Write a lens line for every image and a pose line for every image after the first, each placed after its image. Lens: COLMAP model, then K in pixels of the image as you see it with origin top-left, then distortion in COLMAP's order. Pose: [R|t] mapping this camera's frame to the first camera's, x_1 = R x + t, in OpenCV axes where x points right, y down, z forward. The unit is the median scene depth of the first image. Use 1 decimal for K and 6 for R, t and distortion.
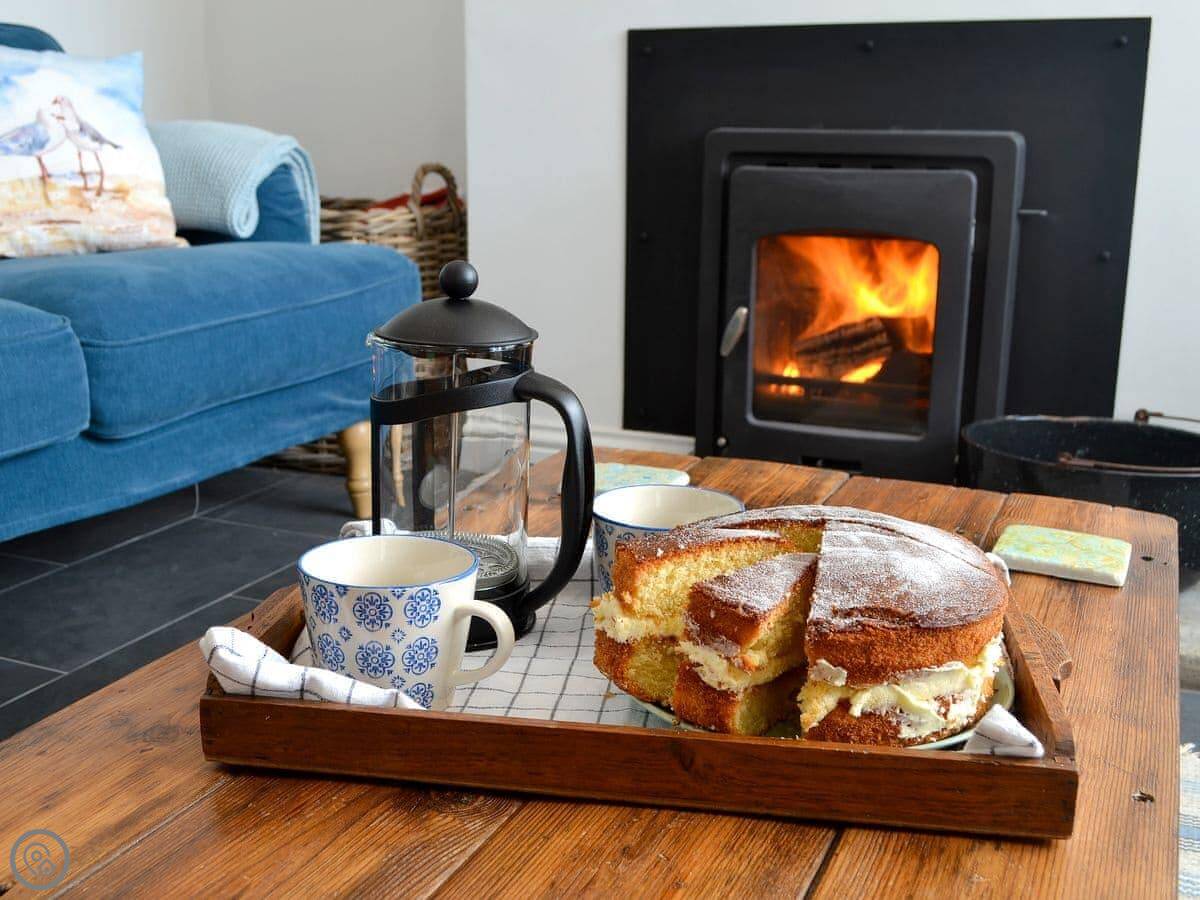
lens RADIAL K [[1292.3, 0, 552.5], [0, 1292.3, 453.4], [0, 0, 1]] dist [-0.081349, -0.001744]
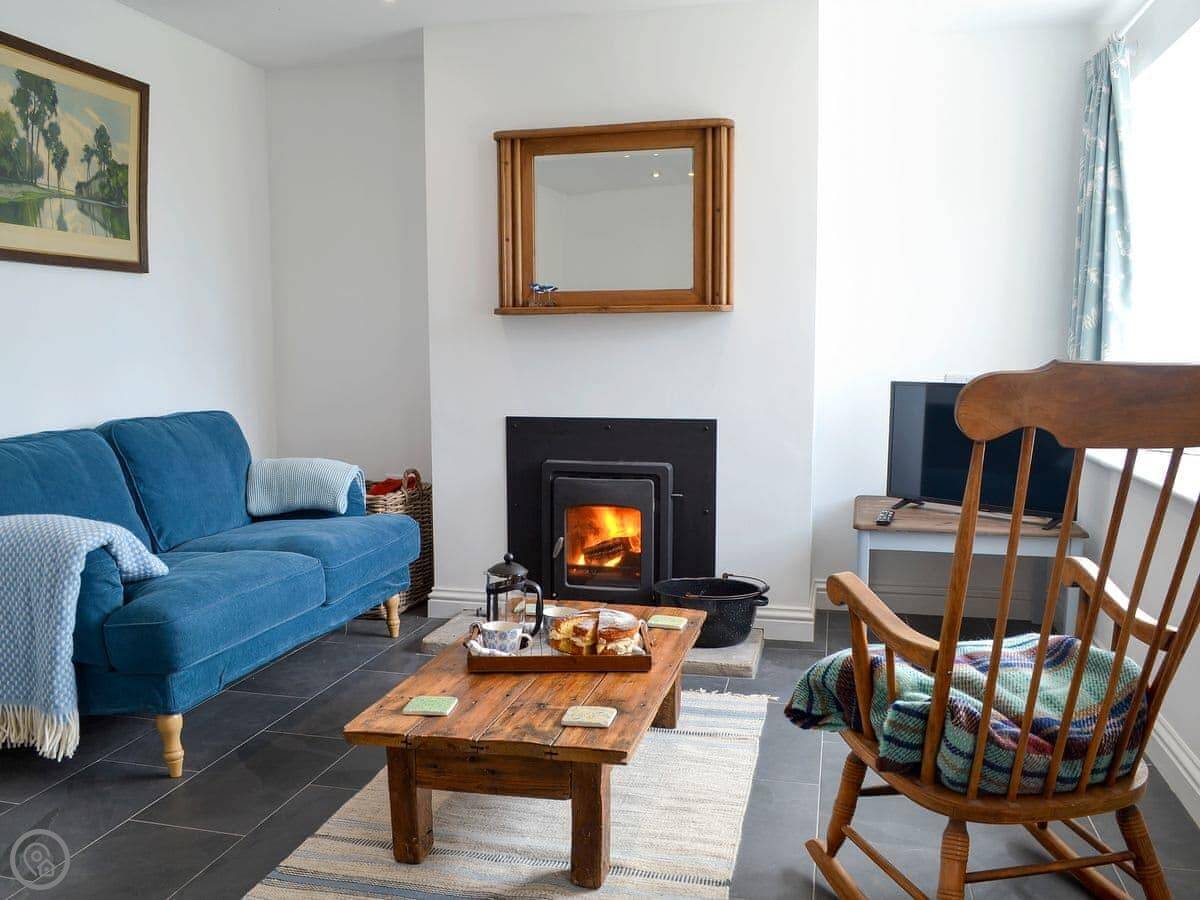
lens RADIAL K [[1053.9, 0, 583.2], [0, 1053.9, 458.1], [0, 0, 1]] dist [-0.070867, 0.005117]
pose [[0.979933, -0.021539, 0.198158, -0.509350], [0.048991, 0.989674, -0.134701, 0.013381], [-0.193211, 0.141706, 0.970870, -2.385095]]
